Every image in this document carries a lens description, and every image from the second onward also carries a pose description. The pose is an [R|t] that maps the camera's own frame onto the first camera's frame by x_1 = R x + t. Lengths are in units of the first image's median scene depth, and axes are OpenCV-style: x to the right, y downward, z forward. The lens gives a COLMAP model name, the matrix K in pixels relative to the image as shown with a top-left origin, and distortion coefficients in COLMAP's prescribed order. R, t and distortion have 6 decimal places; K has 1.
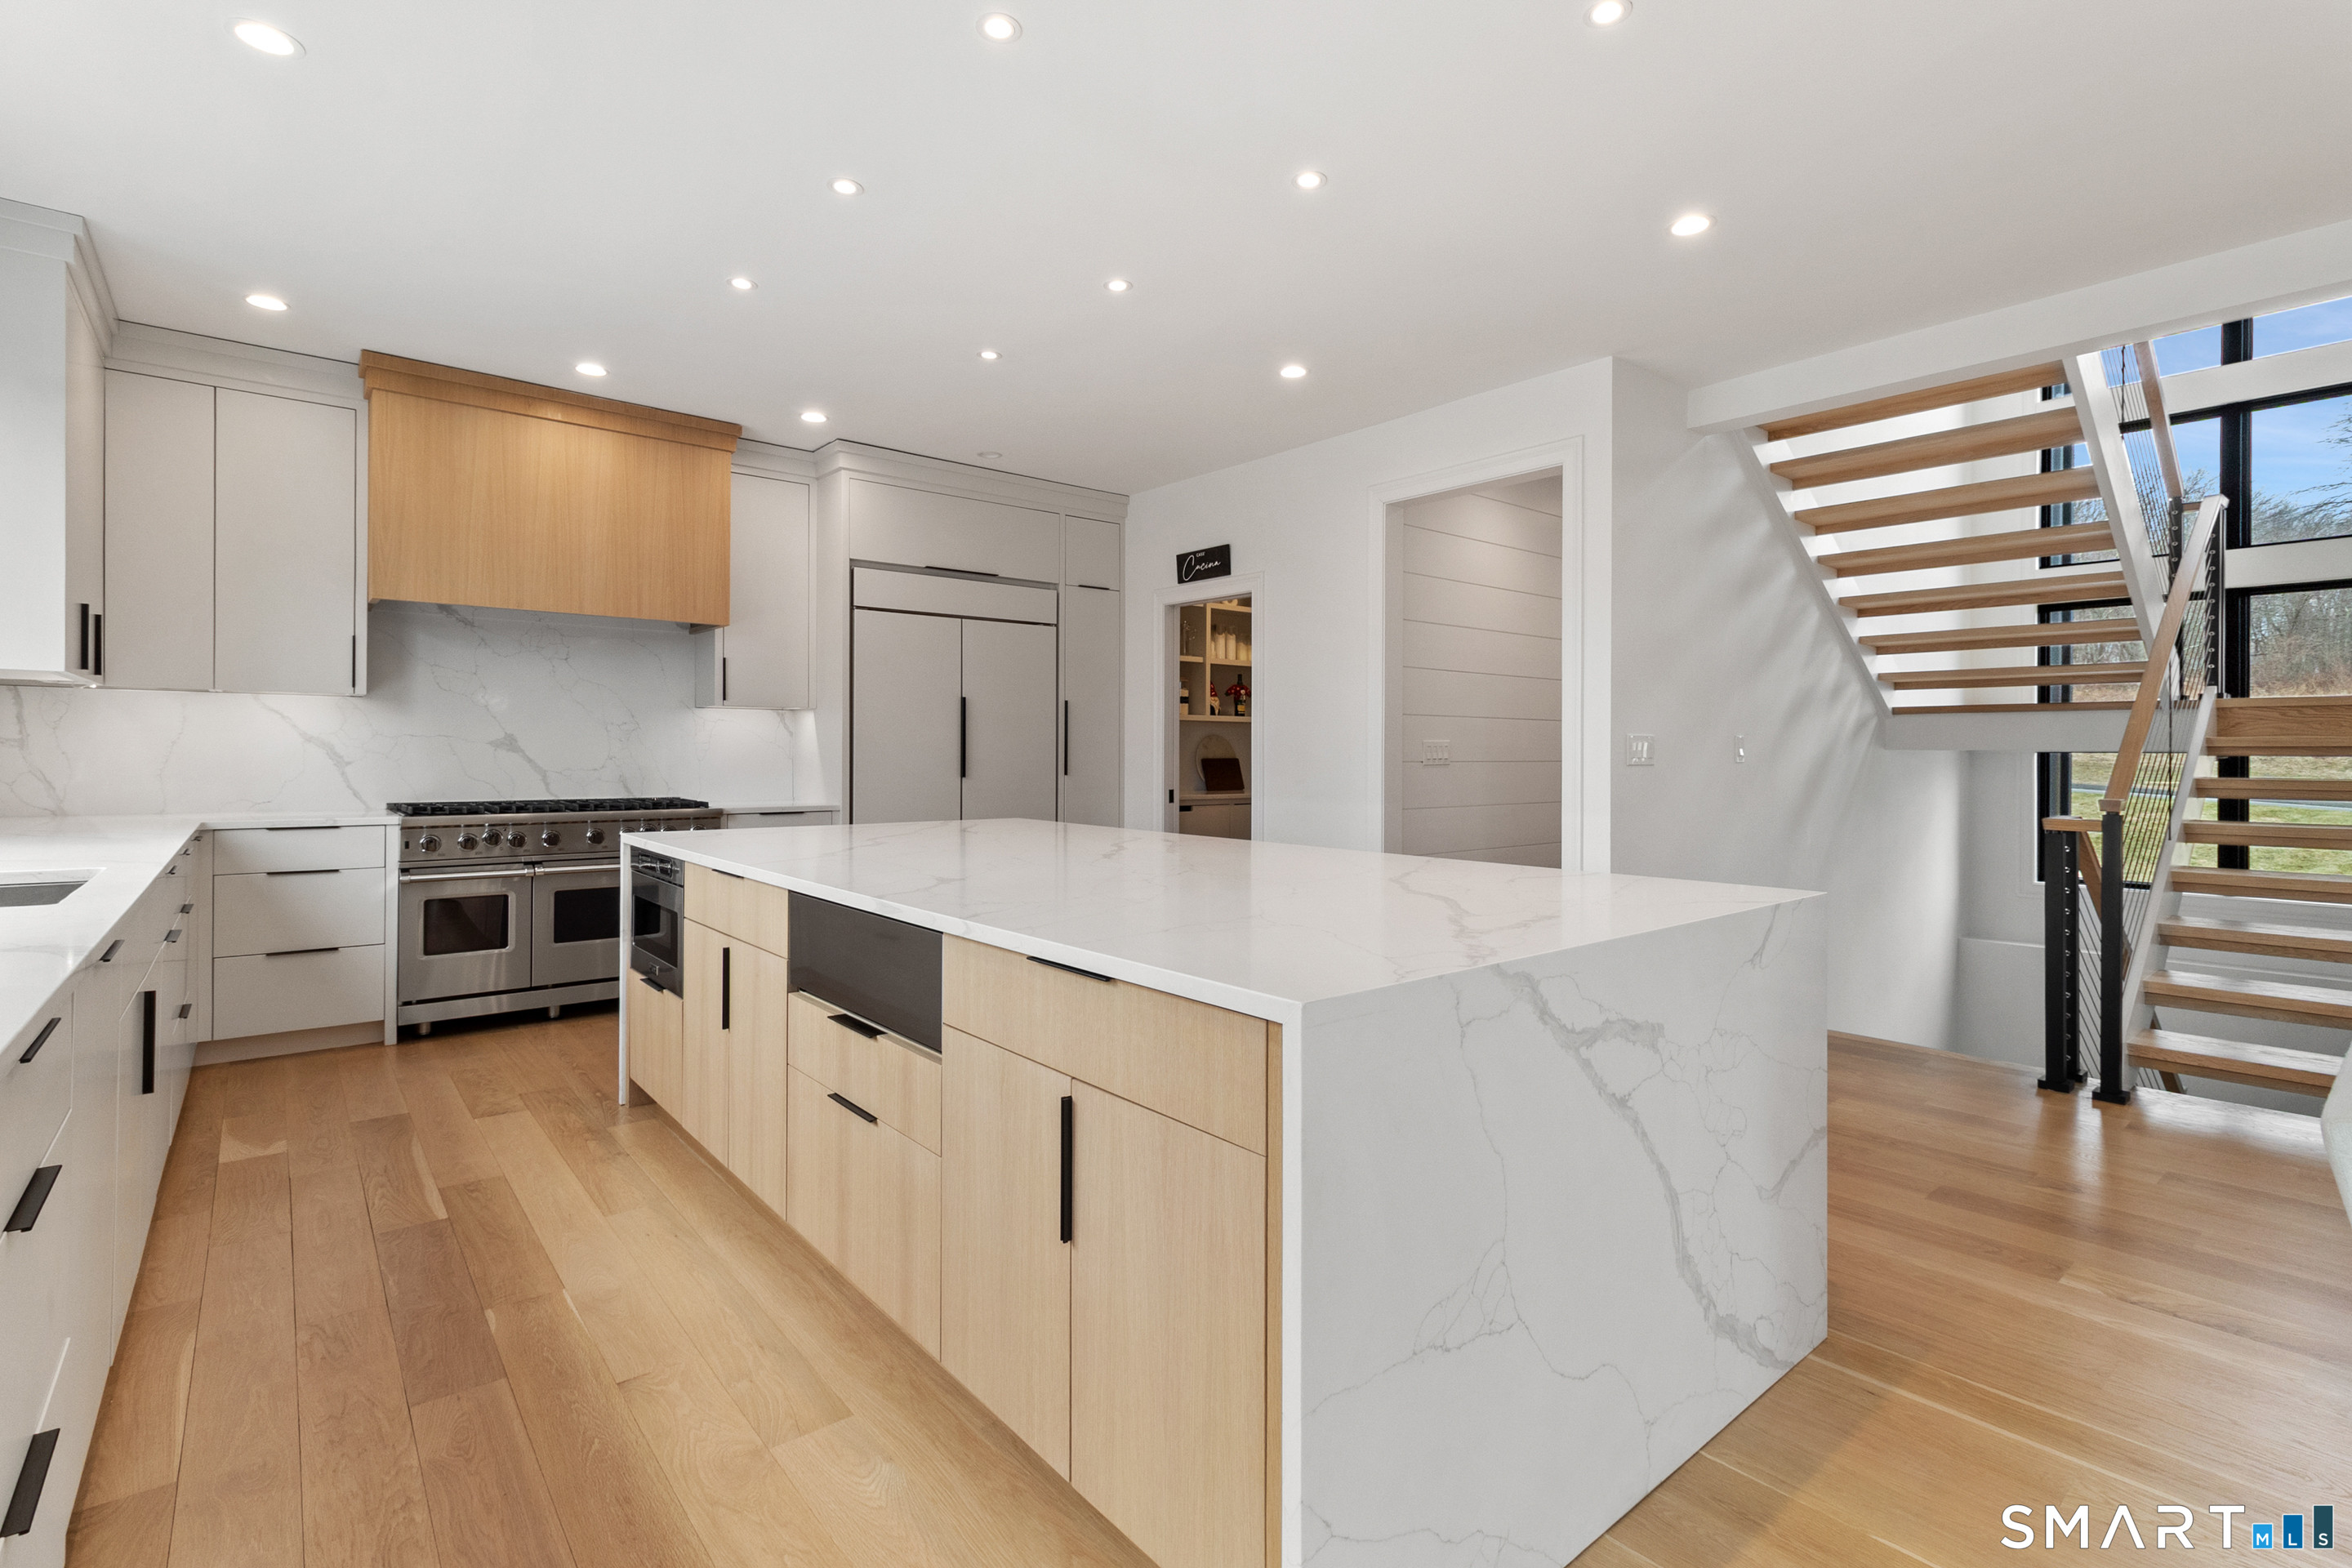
lens RADIAL K [[1090.6, 0, 1179.0], [0, 1090.6, 767.3], [0, 0, 1]] dist [-0.001934, 0.001096]
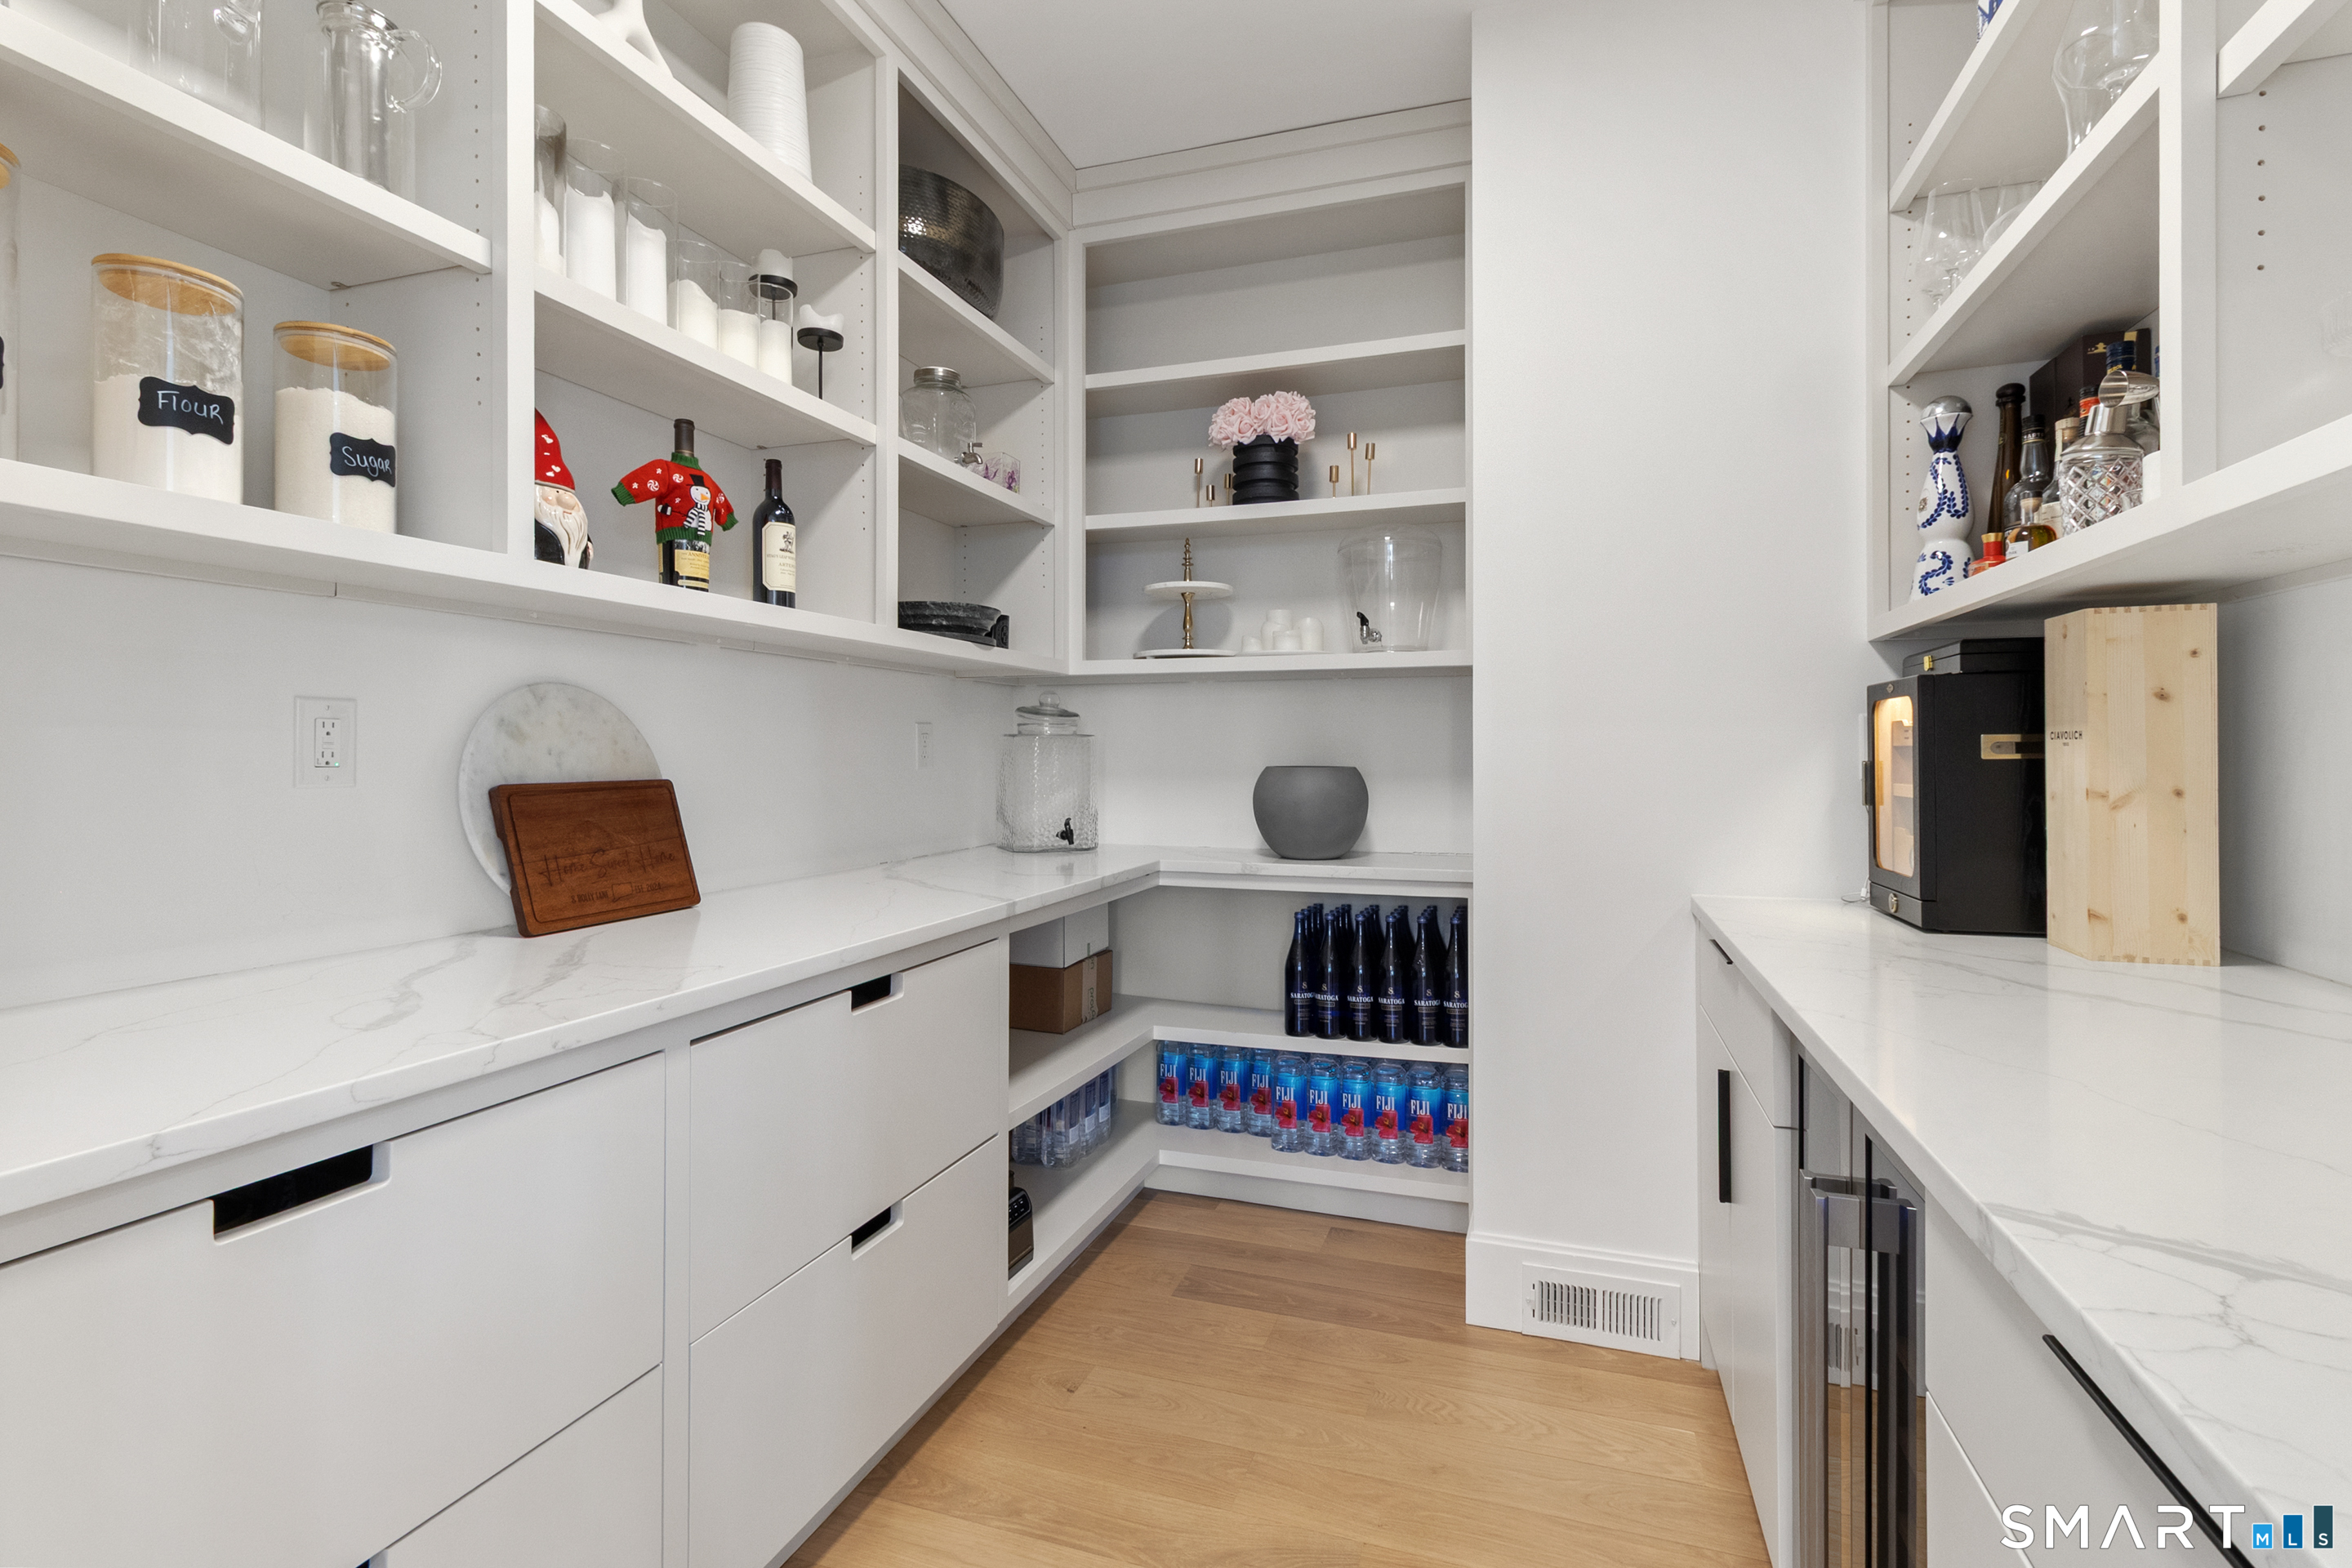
lens RADIAL K [[1090.6, 0, 1176.5], [0, 1090.6, 775.7], [0, 0, 1]] dist [-0.001934, 0.001096]
pose [[0.857651, -0.006026, 0.514197, 0.026737], [0.007564, 0.999971, -0.000896, -0.008877], [-0.514177, 0.004658, 0.857672, 0.770276]]
